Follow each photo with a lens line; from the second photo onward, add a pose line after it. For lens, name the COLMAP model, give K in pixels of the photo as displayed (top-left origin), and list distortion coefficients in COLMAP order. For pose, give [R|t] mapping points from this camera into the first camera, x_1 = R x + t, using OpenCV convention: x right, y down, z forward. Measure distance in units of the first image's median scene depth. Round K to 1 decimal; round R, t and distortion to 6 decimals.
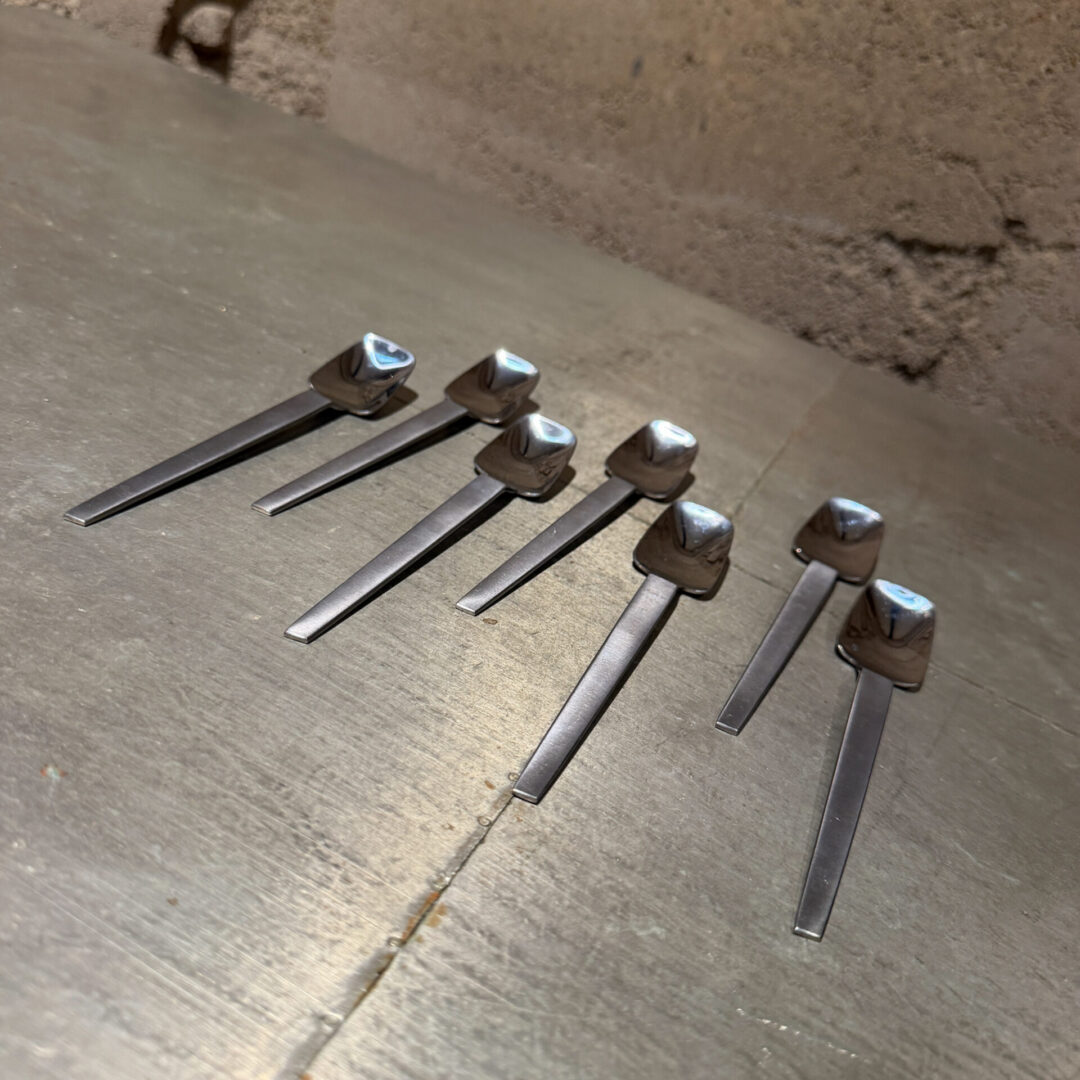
lens RADIAL K [[1032.5, 0, 558.1], [0, 1032.5, 542.1], [0, 0, 1]] dist [-0.014066, 0.000000]
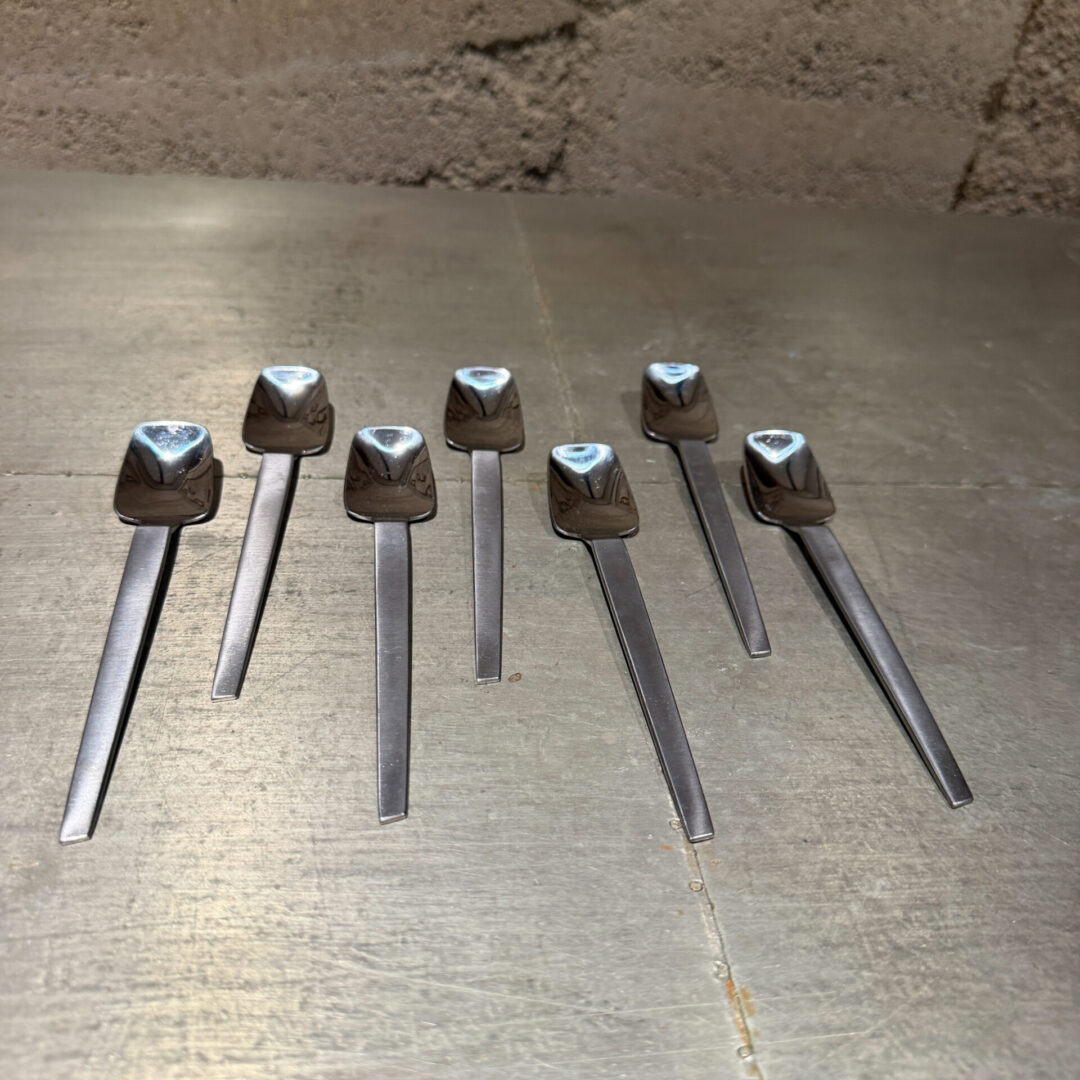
lens RADIAL K [[1032.5, 0, 536.3], [0, 1032.5, 536.1], [0, 0, 1]] dist [-0.014066, 0.000000]
pose [[0.843378, -0.467718, 0.264487, -0.095393], [0.412260, 0.878954, 0.239753, -0.102983], [-0.344608, -0.093165, 0.934112, 0.043039]]
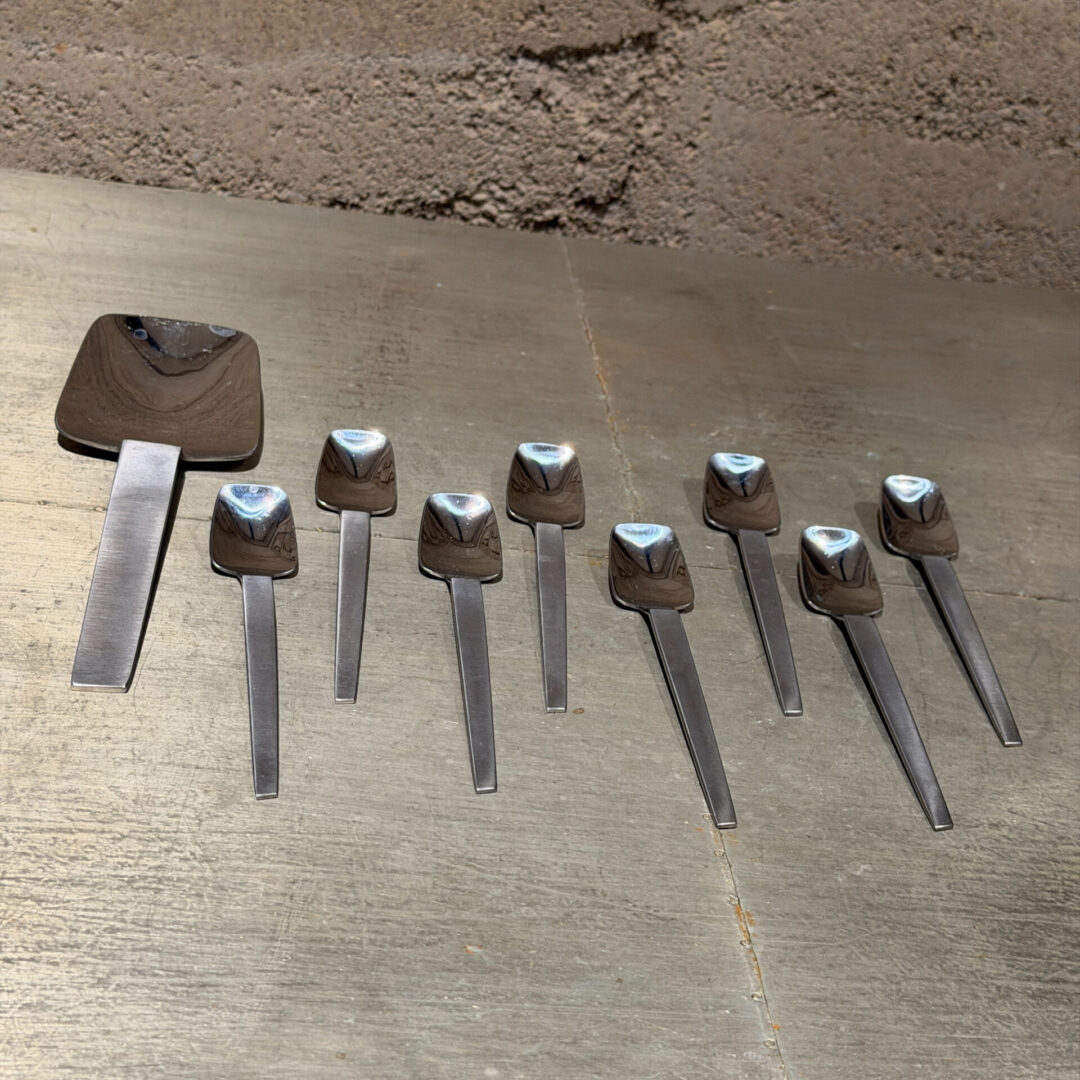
lens RADIAL K [[1880.5, 0, 530.8], [0, 1880.5, 538.8], [0, 0, 1]] dist [0.067064, 0.000000]
pose [[0.871422, -0.371679, 0.320121, -0.275833], [0.343164, 0.928236, 0.143586, -0.161018], [-0.350516, -0.015270, 0.936432, -0.354141]]
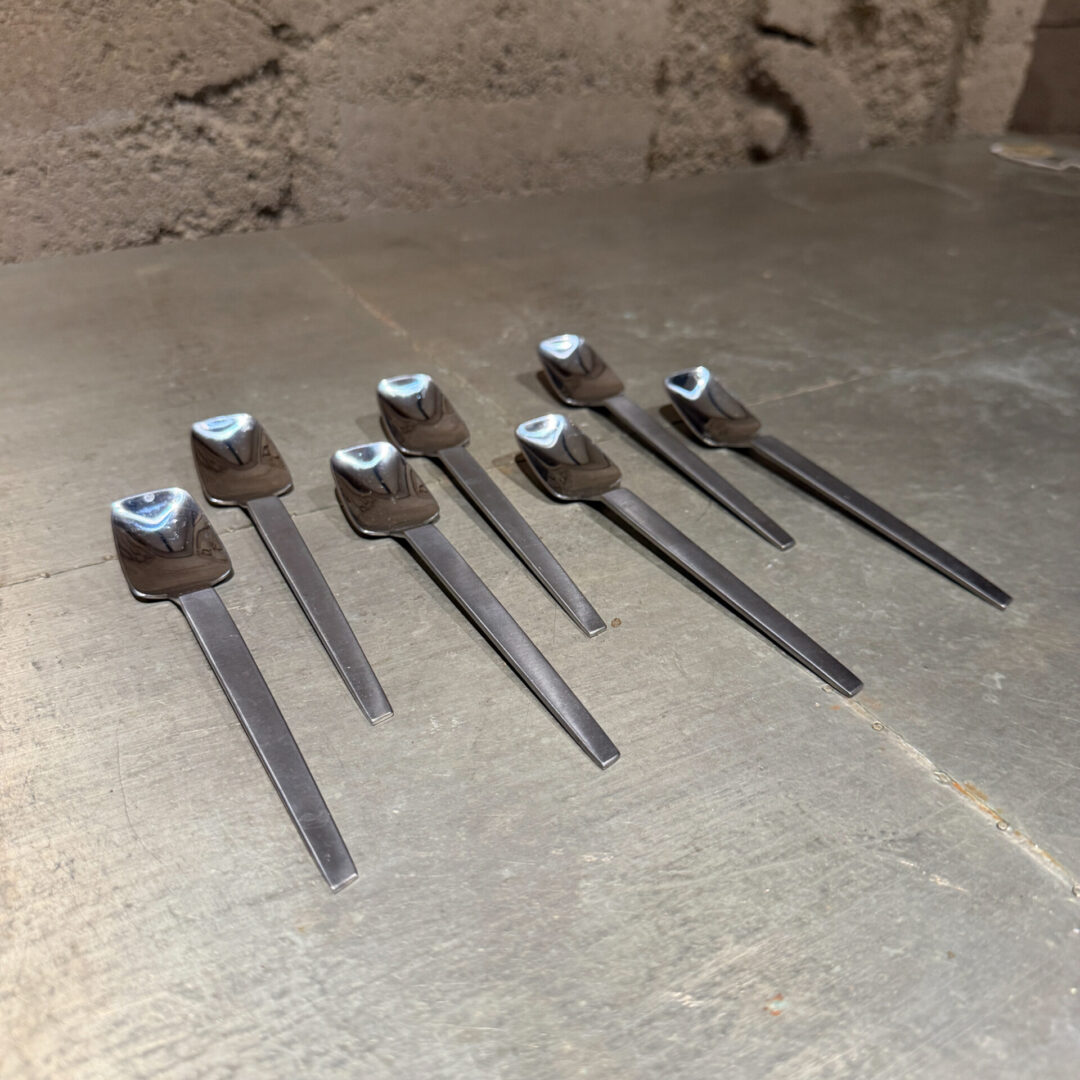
lens RADIAL K [[1032.5, 0, 521.0], [0, 1032.5, 538.9], [0, 0, 1]] dist [-0.014066, 0.000000]
pose [[0.578749, -0.654023, 0.487138, -0.222264], [0.552642, 0.753806, 0.355475, -0.157426], [-0.599697, 0.063482, 0.797705, 0.094389]]
